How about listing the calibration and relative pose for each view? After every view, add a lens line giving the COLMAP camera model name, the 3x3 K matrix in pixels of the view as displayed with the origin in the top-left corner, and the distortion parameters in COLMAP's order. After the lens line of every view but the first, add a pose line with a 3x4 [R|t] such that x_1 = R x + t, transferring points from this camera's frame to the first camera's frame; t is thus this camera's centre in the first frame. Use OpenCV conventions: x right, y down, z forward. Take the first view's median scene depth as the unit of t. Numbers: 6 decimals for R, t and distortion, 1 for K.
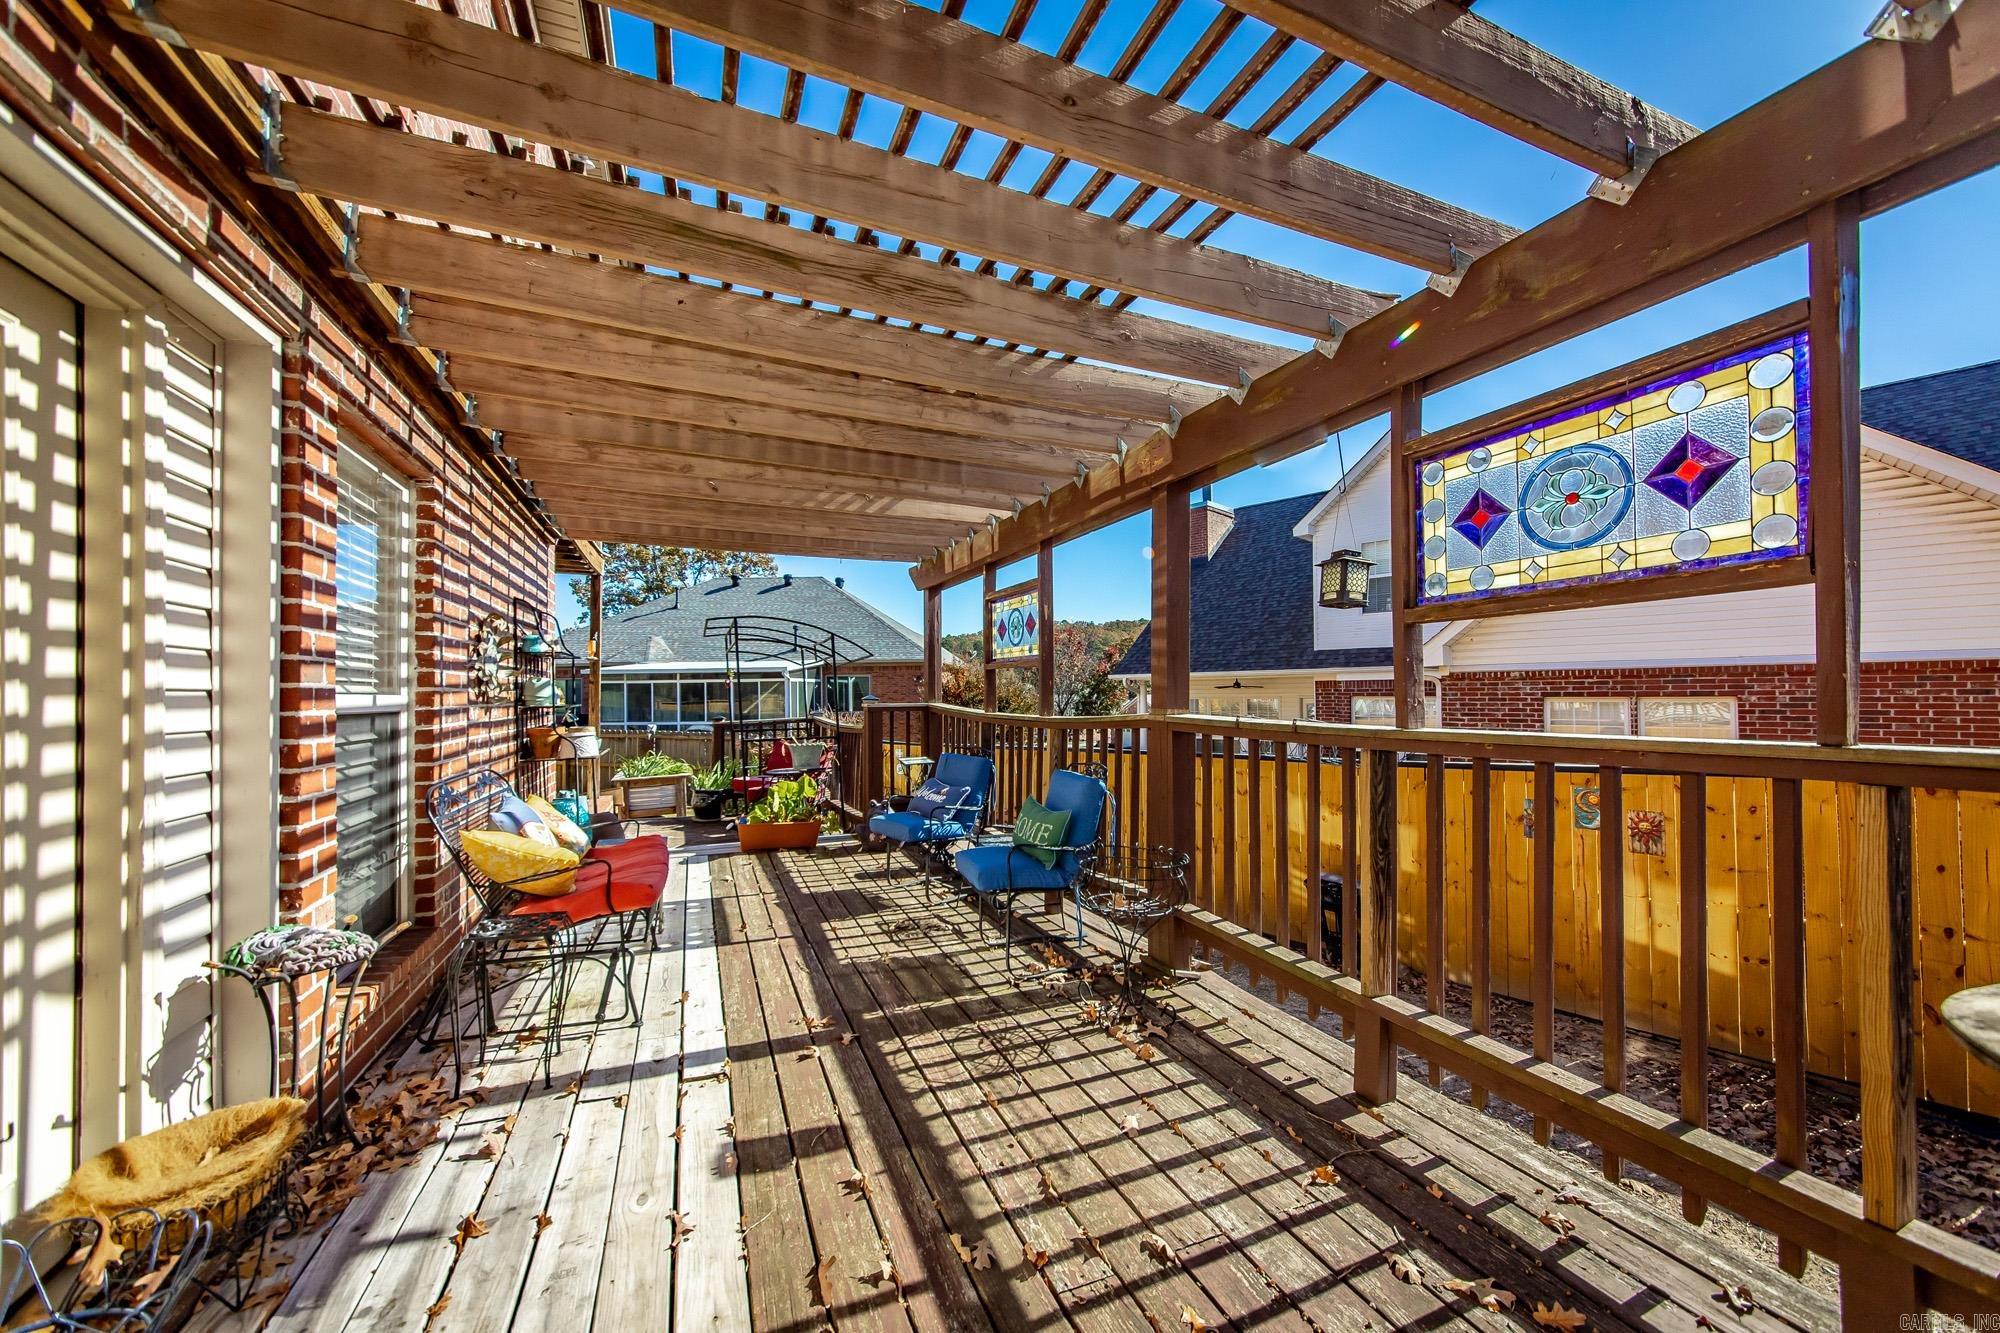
lens RADIAL K [[717.1, 0, 998.3], [0, 717.1, 682.7], [0, 0, 1]] dist [-0.010199, 0.003710]
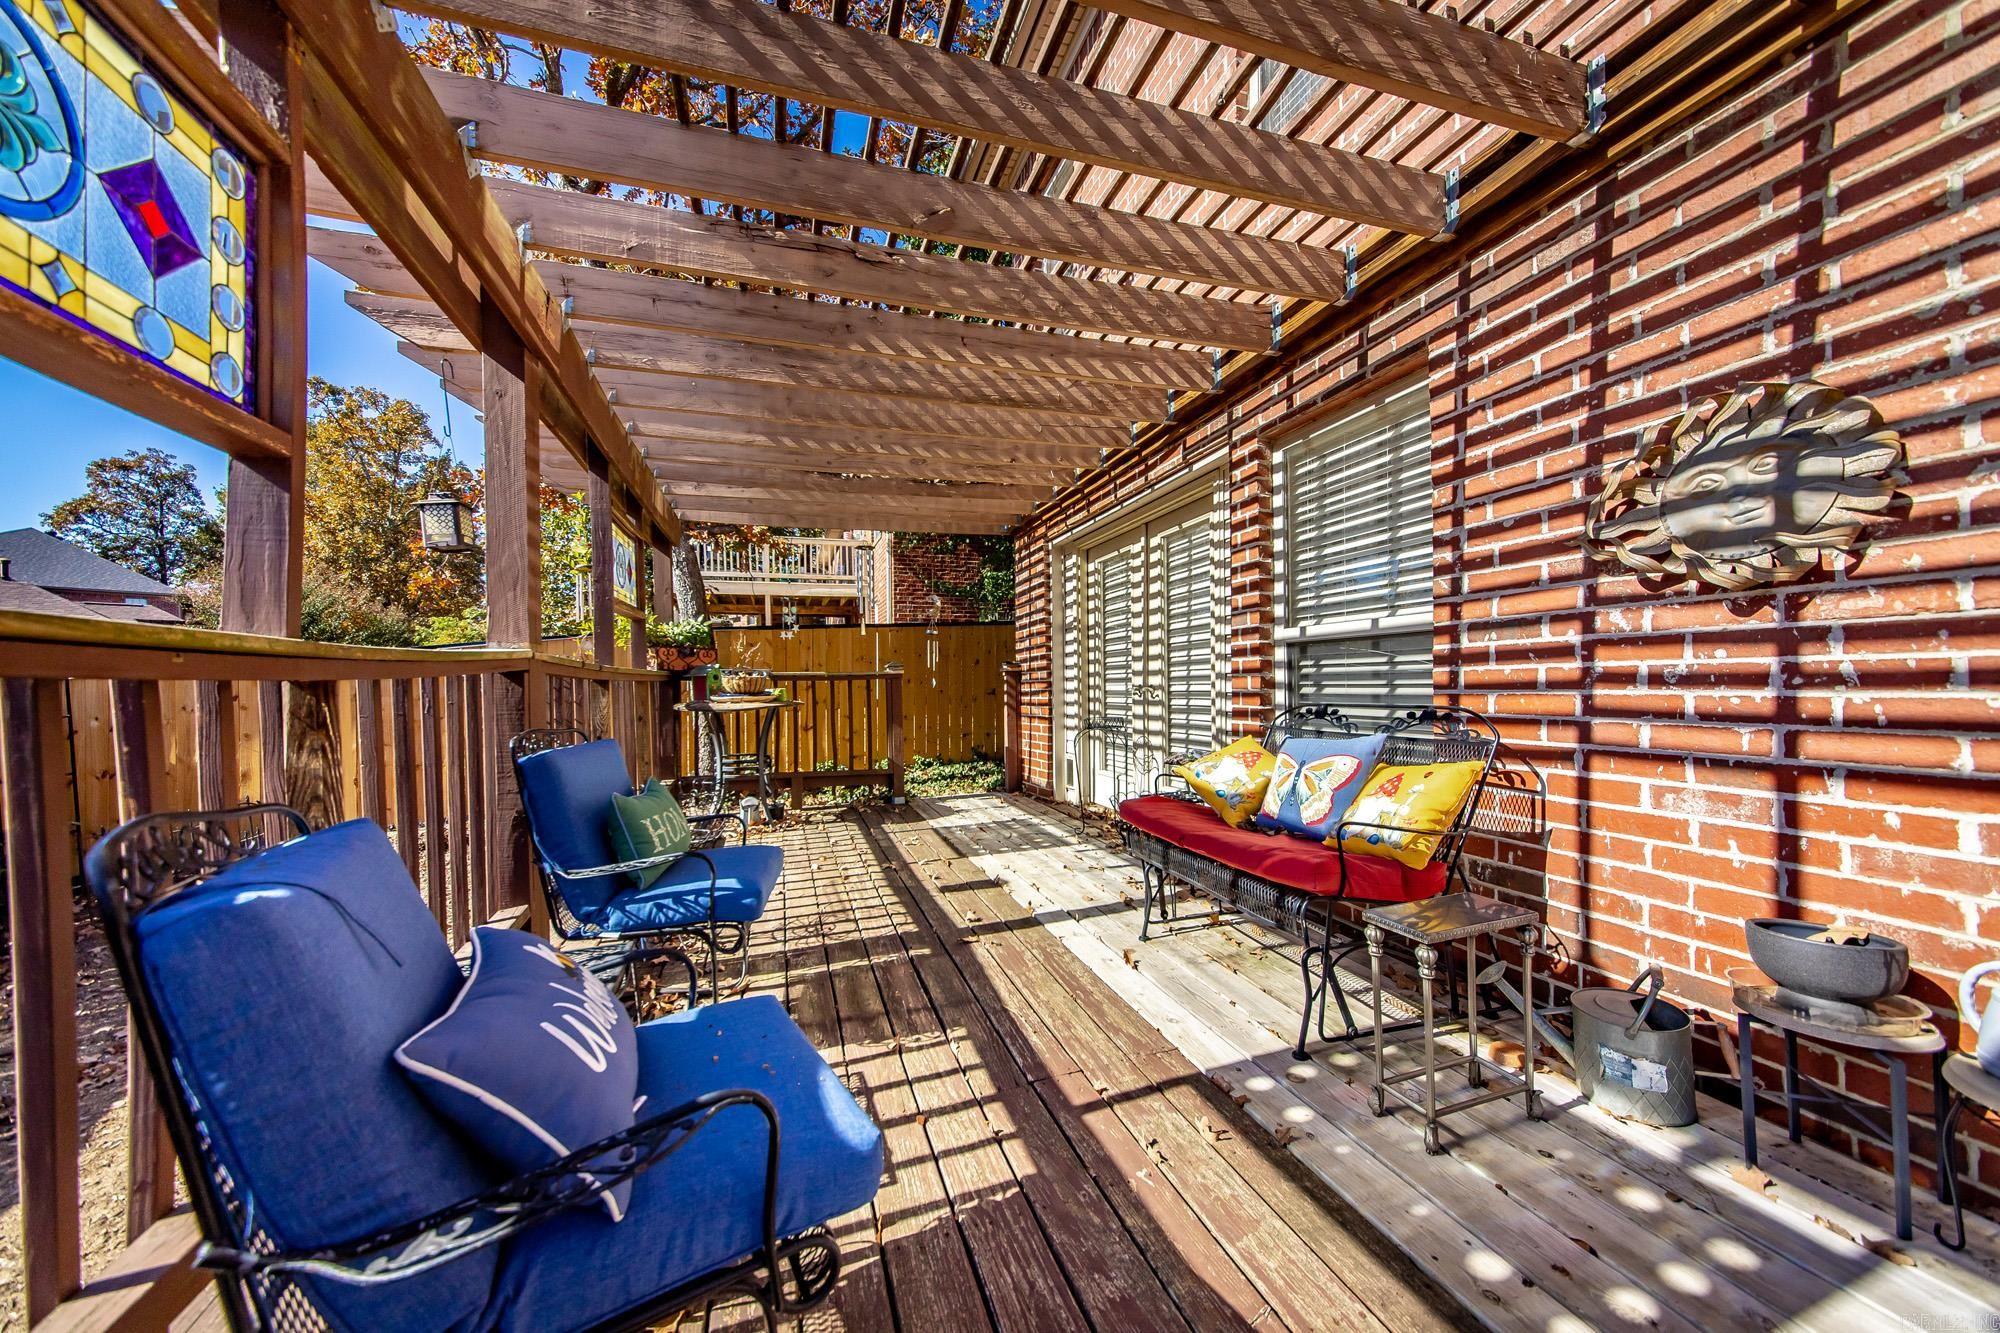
lens RADIAL K [[717.1, 0, 1001.3], [0, 717.1, 682.4], [0, 0, 1]] dist [-0.010199, 0.003710]
pose [[-0.995391, 0.019395, 0.093922, -0.432053], [0.017417, 0.999610, -0.021829, 0.131846], [-0.094308, -0.020092, -0.995340, 2.210819]]
